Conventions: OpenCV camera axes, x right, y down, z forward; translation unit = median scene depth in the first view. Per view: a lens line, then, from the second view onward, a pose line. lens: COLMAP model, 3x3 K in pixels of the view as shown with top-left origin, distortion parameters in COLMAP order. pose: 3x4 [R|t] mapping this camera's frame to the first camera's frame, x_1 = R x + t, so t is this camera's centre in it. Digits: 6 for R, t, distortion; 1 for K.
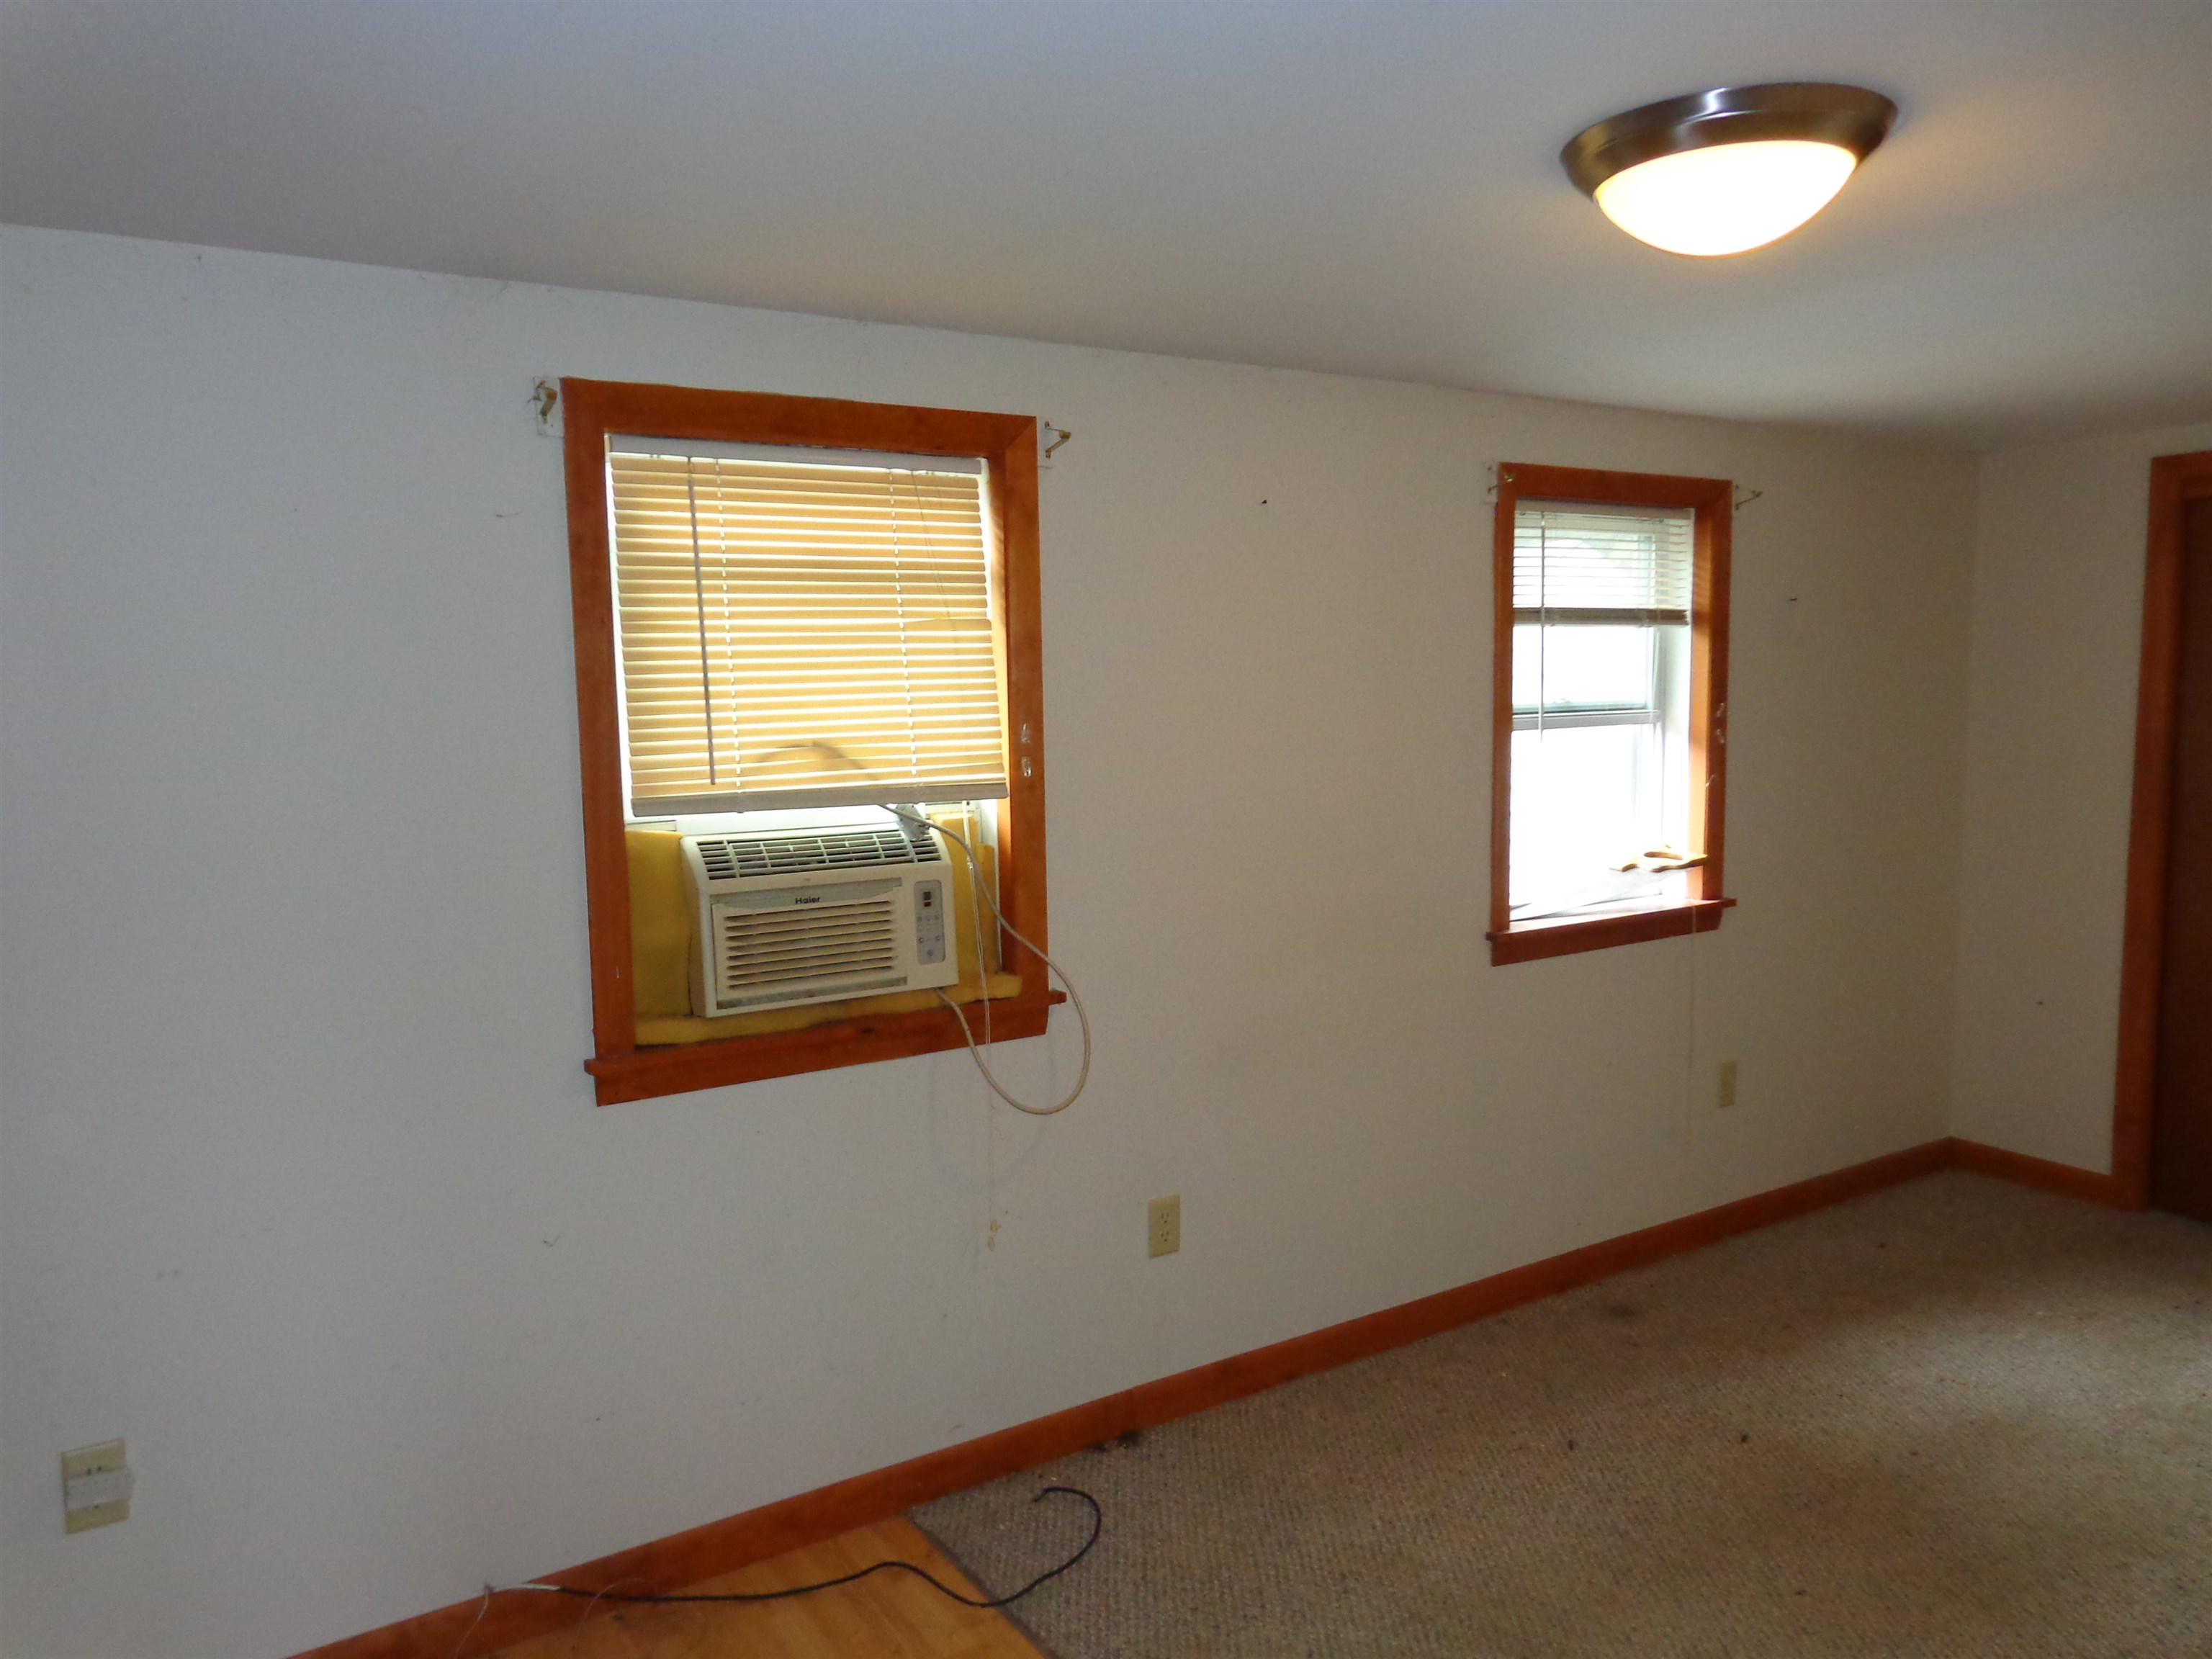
lens RADIAL K [[1575.4, 0, 1100.2], [0, 1575.4, 827.7], [0, 0, 1]] dist [-0.001293, 0.007253]
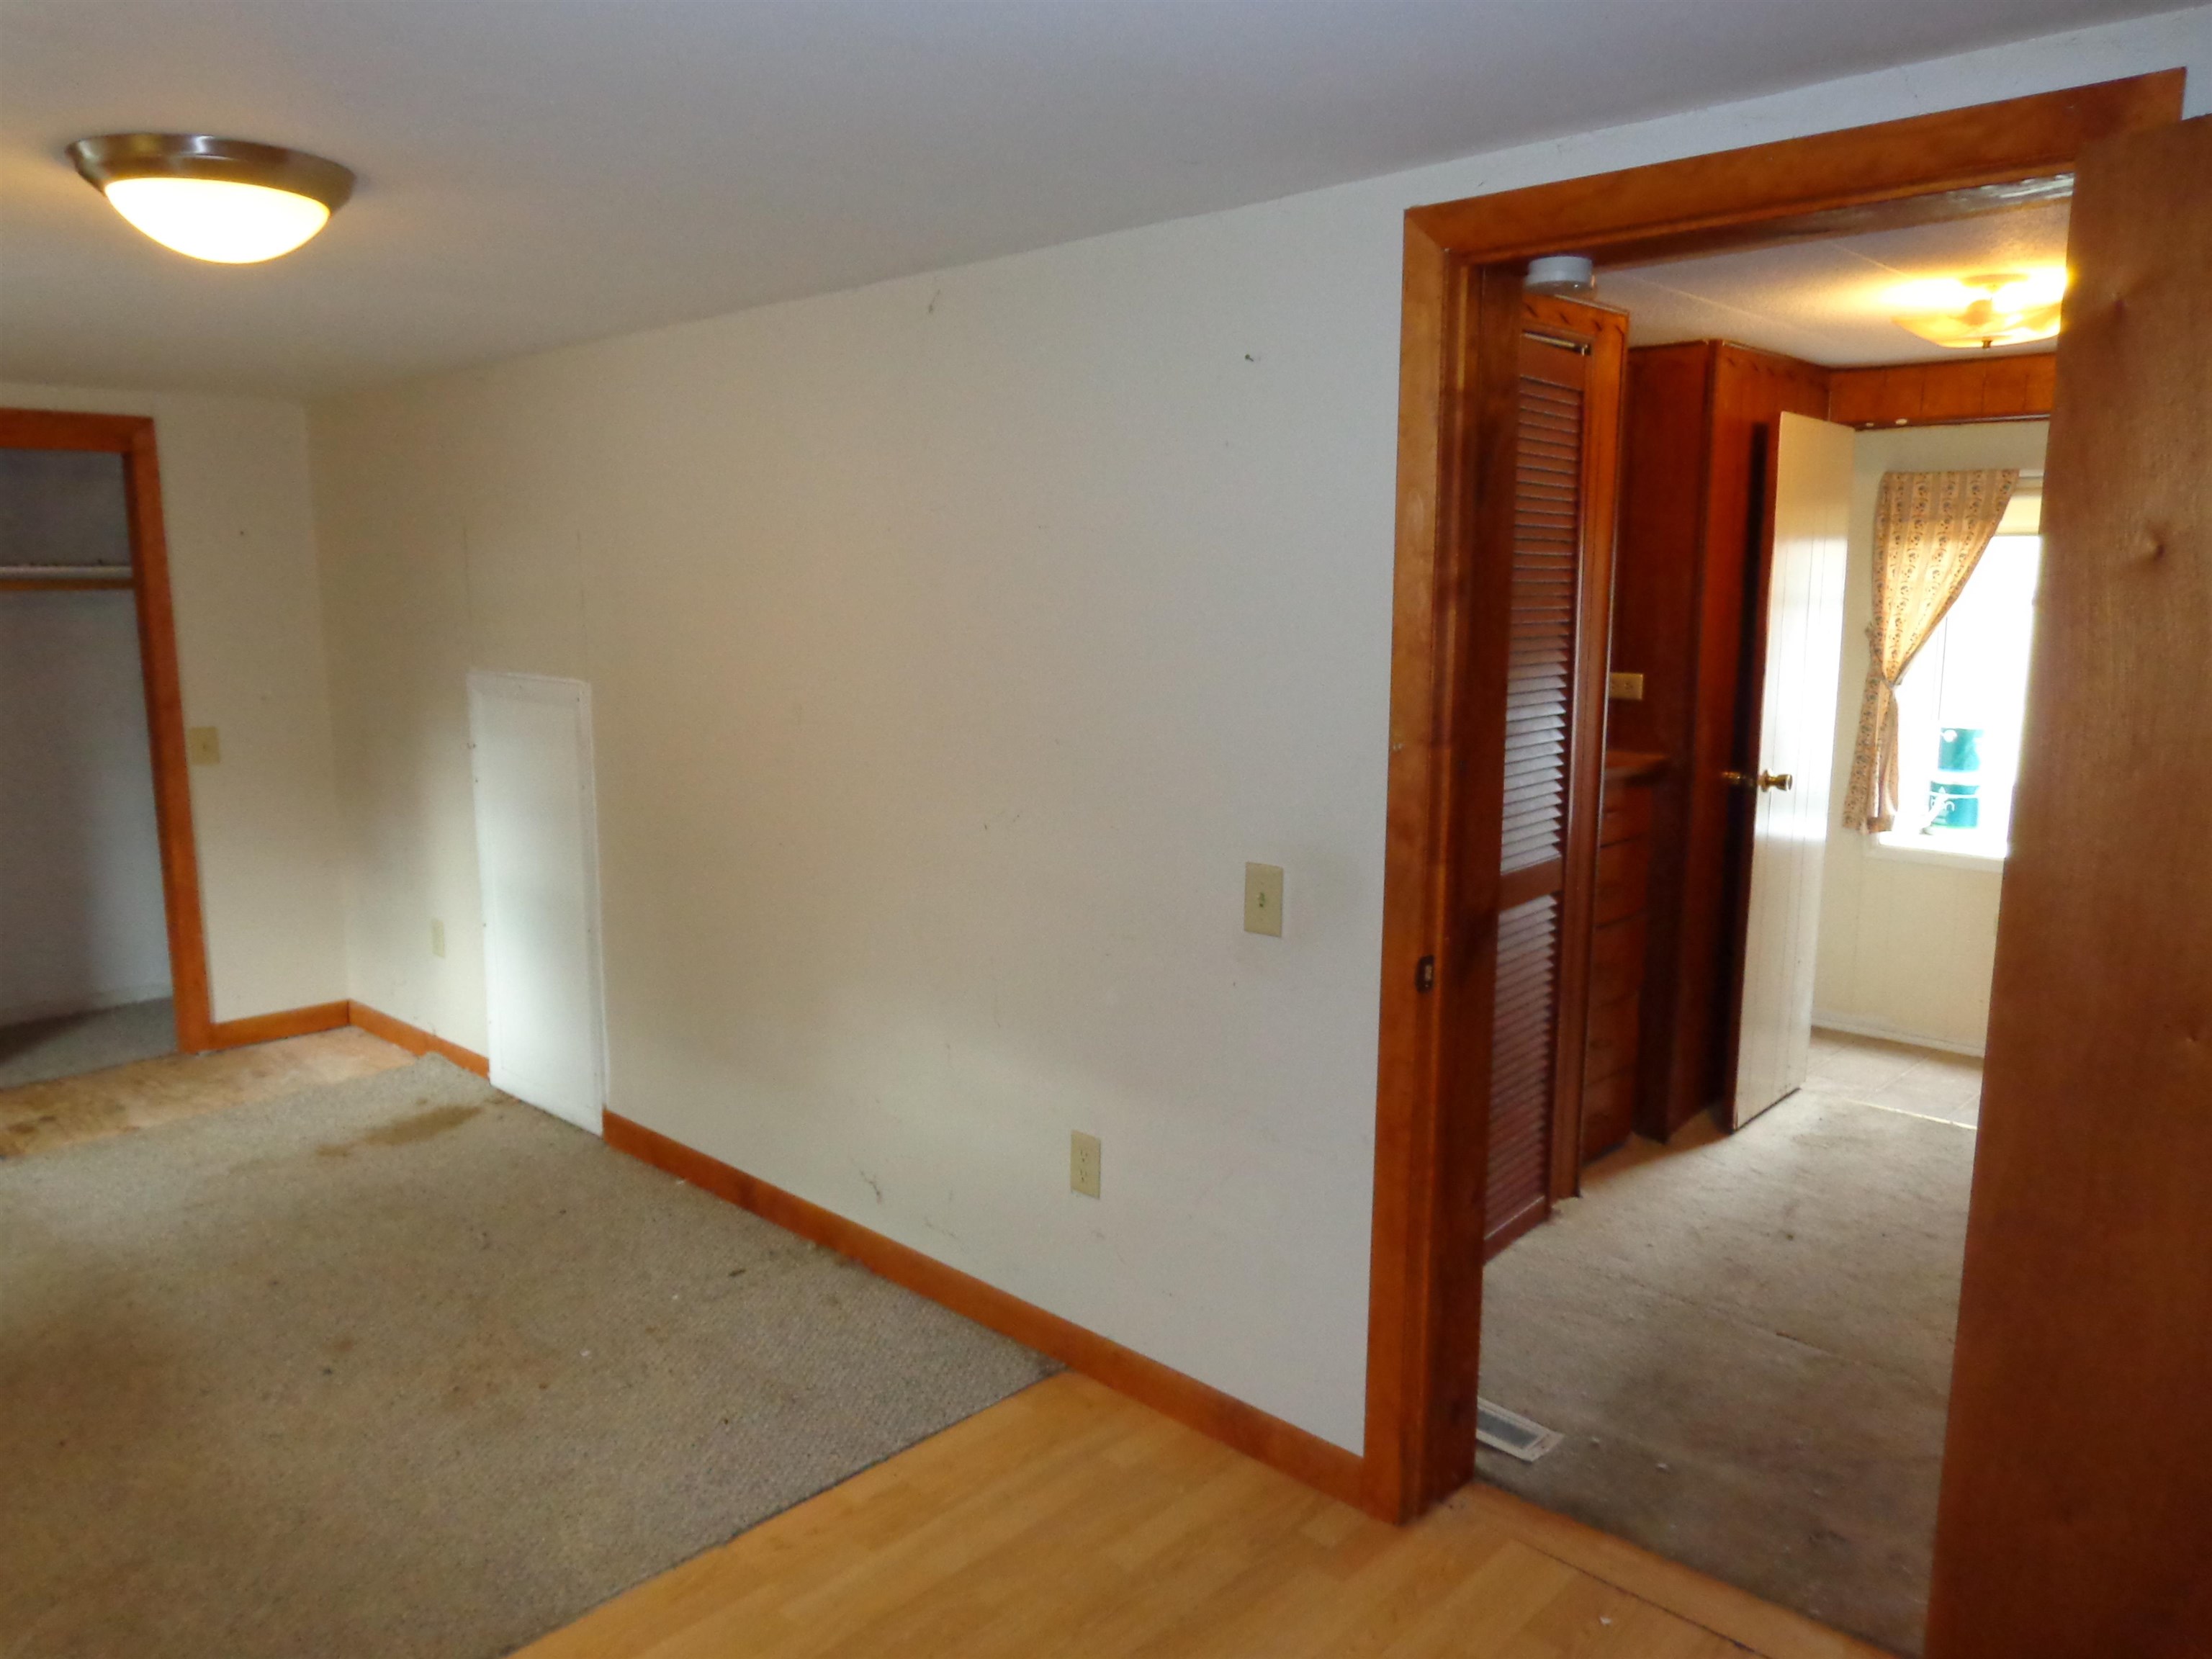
lens RADIAL K [[1575.4, 0, 1100.2], [0, 1575.4, 827.7], [0, 0, 1]] dist [-0.001293, 0.007253]
pose [[-0.260197, -0.141468, 0.955136, -0.659294], [0.106366, 0.978988, 0.173977, -0.047443], [-0.959679, 0.146862, -0.239682, 0.439734]]
